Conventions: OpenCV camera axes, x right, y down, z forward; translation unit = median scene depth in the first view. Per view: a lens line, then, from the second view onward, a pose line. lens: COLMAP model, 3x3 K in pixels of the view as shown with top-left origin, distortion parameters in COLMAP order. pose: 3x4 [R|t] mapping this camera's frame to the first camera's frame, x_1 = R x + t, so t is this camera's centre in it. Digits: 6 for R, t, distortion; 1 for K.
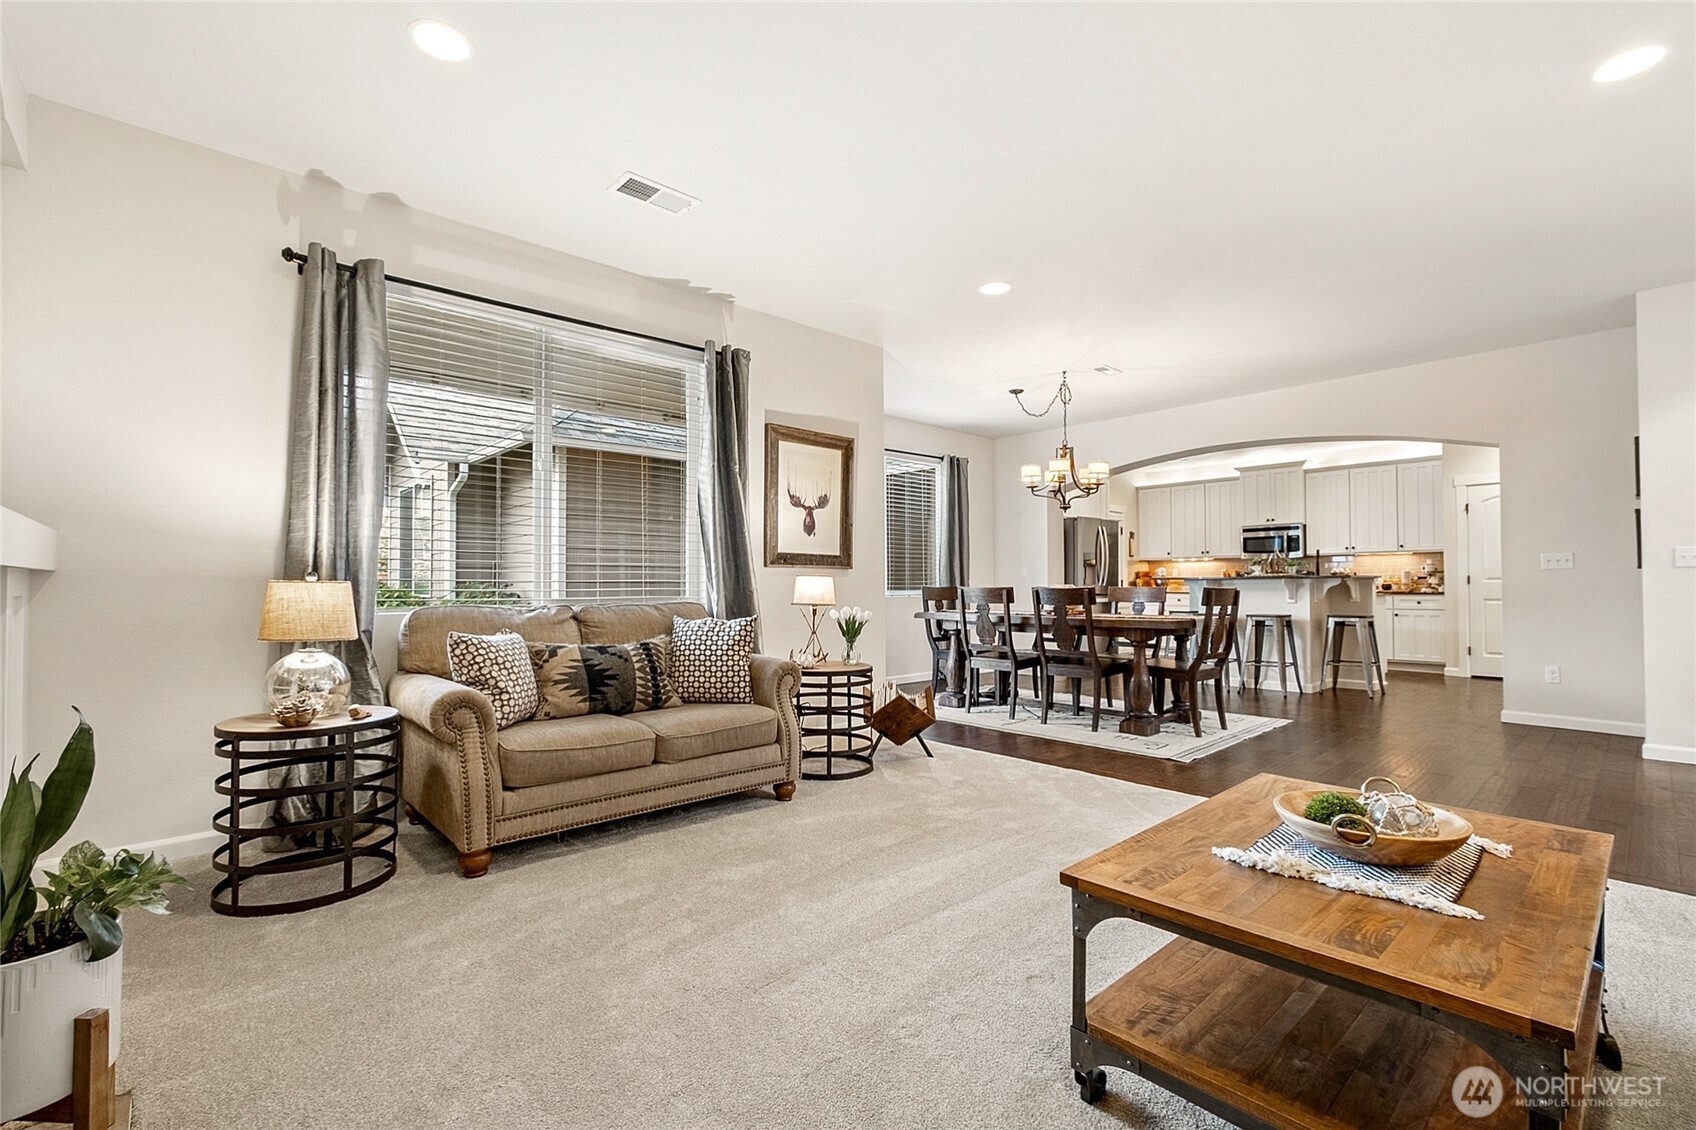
lens RADIAL K [[747.5, 0, 853.9], [0, 747.5, 568.1], [0, 0, 1]] dist [-0.013447, 0.002590]
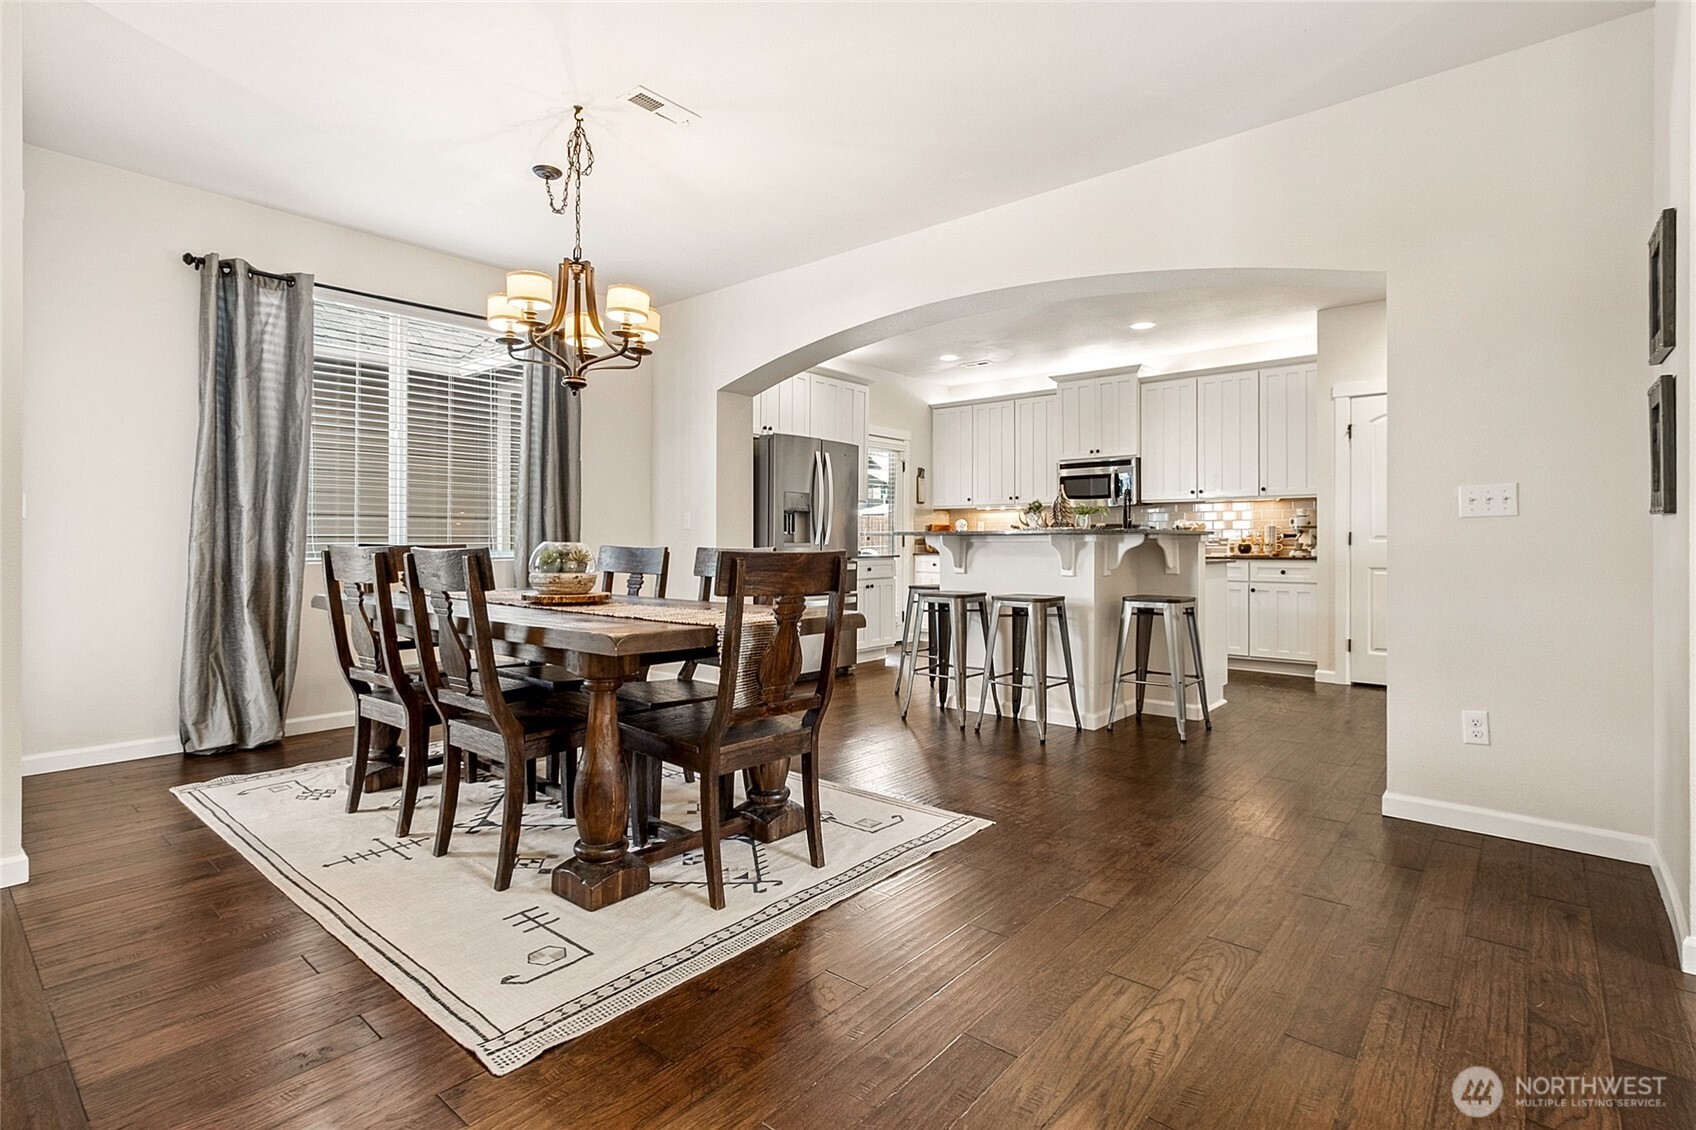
lens RADIAL K [[816.8, 0, 865.2], [0, 816.8, 532.9], [0, 0, 1]] dist [-0.002494, 0.000884]
pose [[0.990986, 0.005837, 0.133839, 0.294759], [-0.007410, 0.999909, 0.011254, 0.005519], [-0.133761, -0.012144, 0.990939, 0.326272]]
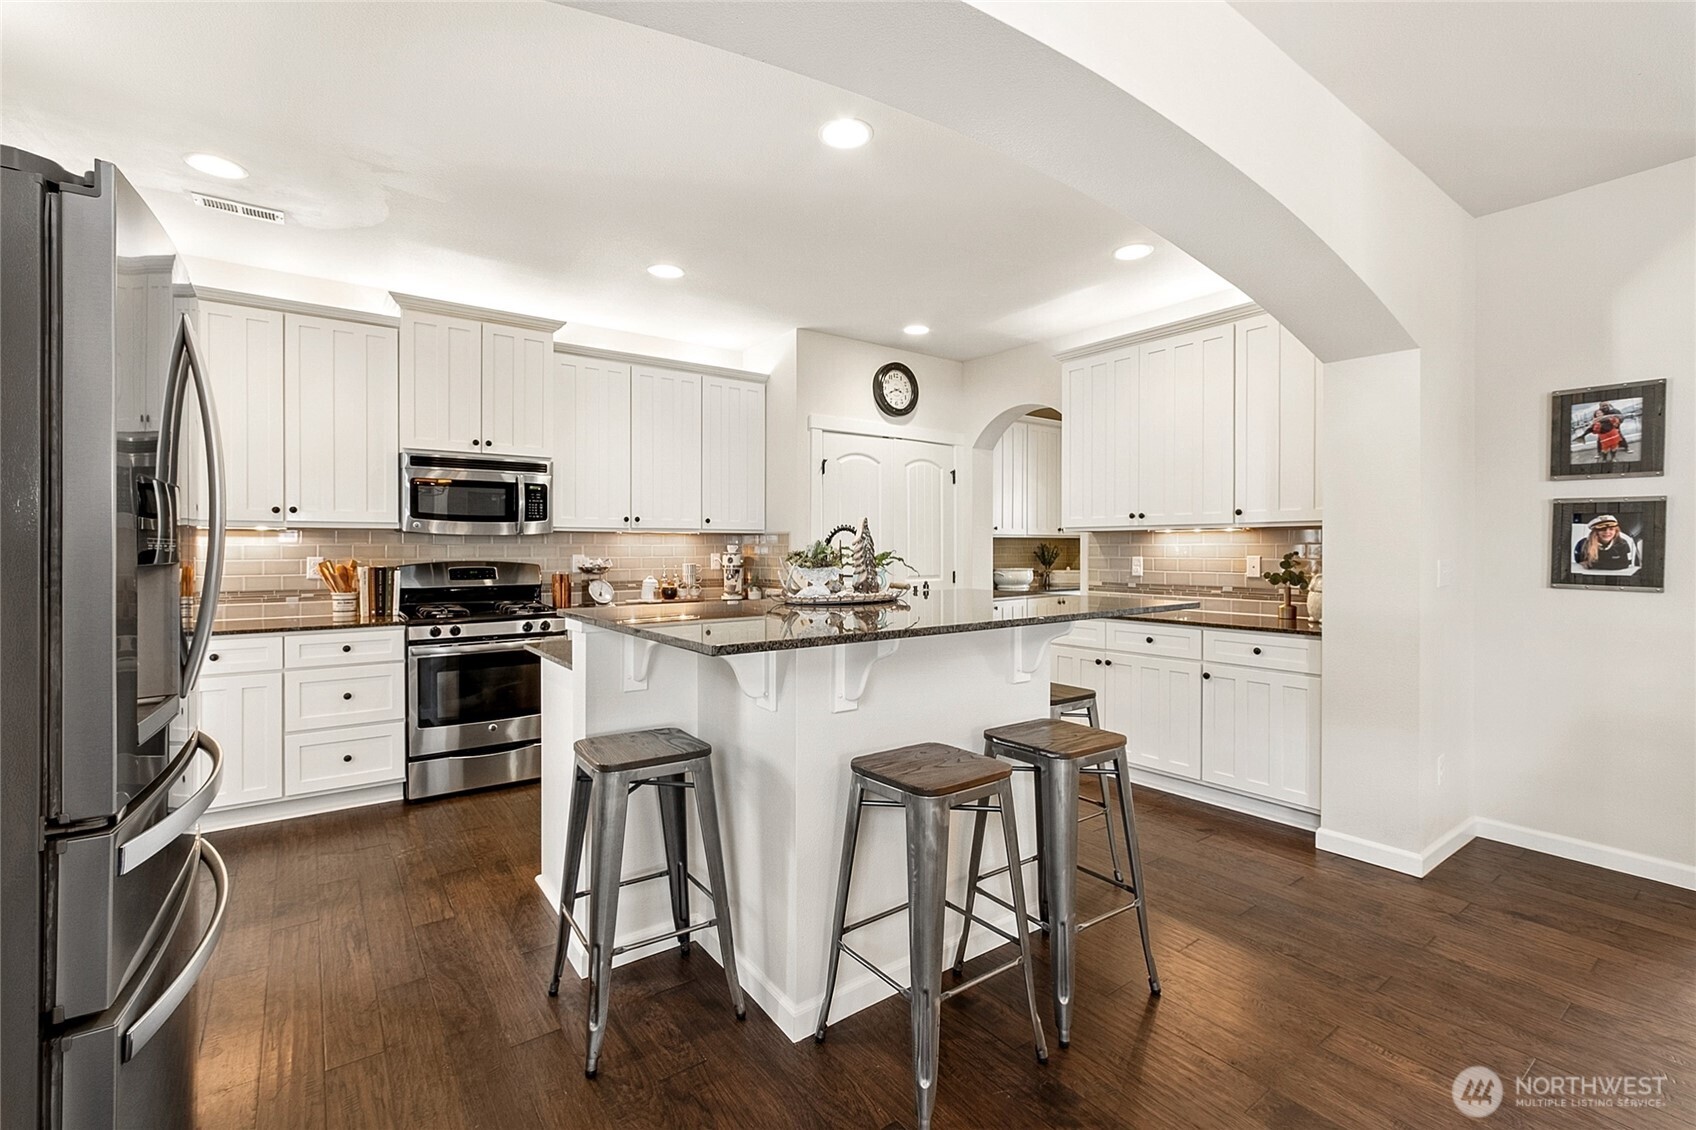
lens RADIAL K [[747.5, 0, 854.9], [0, 747.5, 560.2], [0, 0, 1]] dist [-0.013447, 0.002590]
pose [[0.148871, 0.004180, 0.988848, 0.210273], [-0.018094, 0.999835, -0.001502, -0.001426], [-0.988691, -0.017669, 0.148922, 0.873250]]
